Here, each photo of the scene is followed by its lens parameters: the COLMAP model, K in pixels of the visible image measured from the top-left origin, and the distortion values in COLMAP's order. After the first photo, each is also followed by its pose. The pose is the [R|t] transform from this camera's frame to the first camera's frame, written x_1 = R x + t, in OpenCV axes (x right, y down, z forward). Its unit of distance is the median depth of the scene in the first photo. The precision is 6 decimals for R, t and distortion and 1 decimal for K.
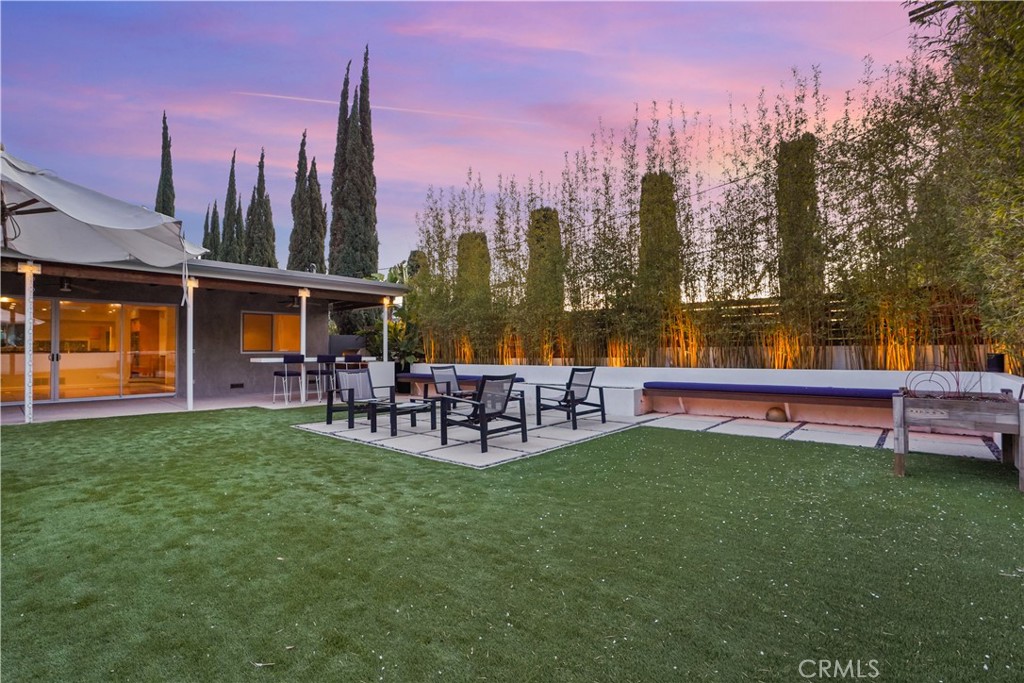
lens RADIAL K [[482.0, 0, 514.5], [0, 482.0, 339.7], [0, 0, 1]] dist [-0.055057, 0.013590]
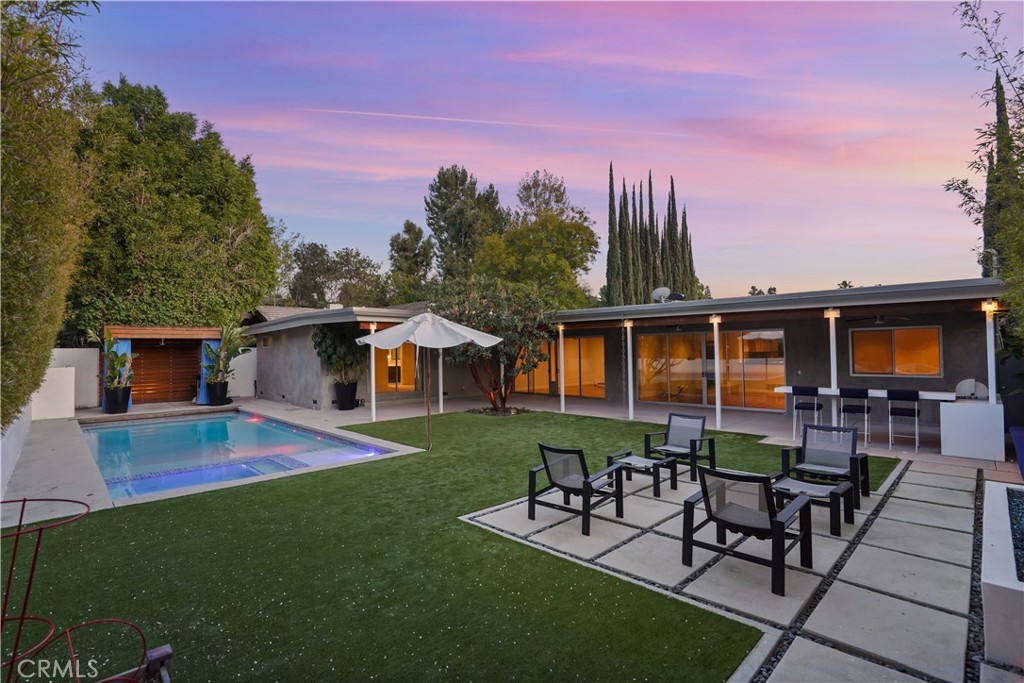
lens RADIAL K [[482.0, 0, 517.7], [0, 482.0, 338.1], [0, 0, 1]] dist [-0.055057, 0.013590]
pose [[-0.081225, -0.018581, -0.996523, 0.752400], [0.041378, 0.998901, -0.021998, -0.098861], [0.995837, -0.043021, -0.080367, 0.851932]]
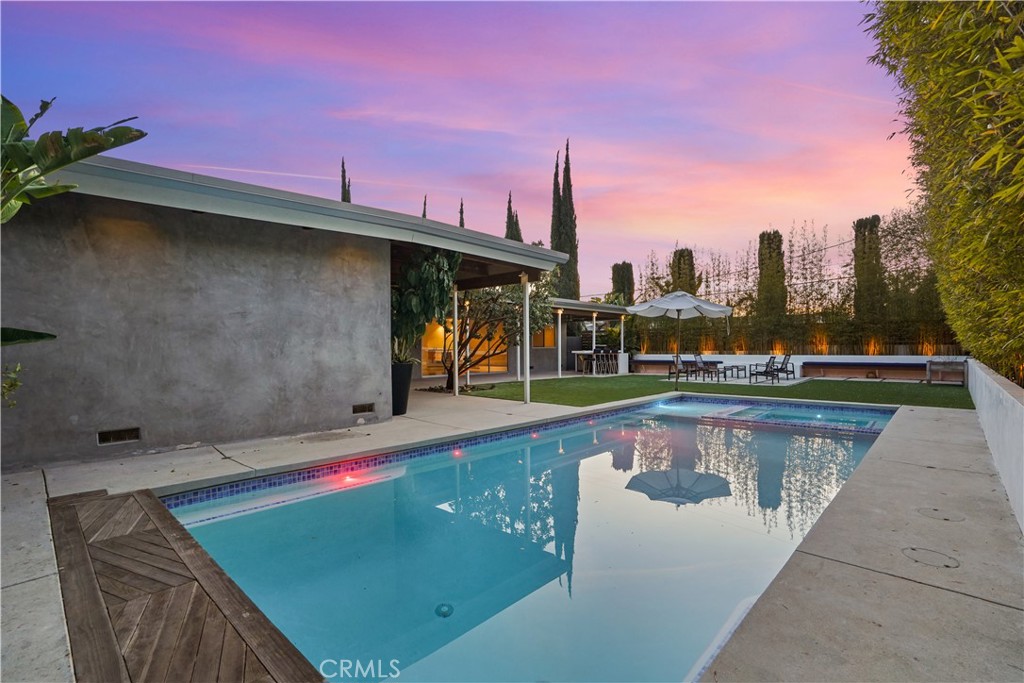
lens RADIAL K [[482.0, 0, 513.7], [0, 482.0, 350.1], [0, 0, 1]] dist [-0.055057, 0.013590]
pose [[0.999399, -0.001611, -0.034631, -0.914523], [0.002771, 0.999435, 0.033498, -0.035523], [0.034558, -0.033574, 0.998839, -1.091005]]
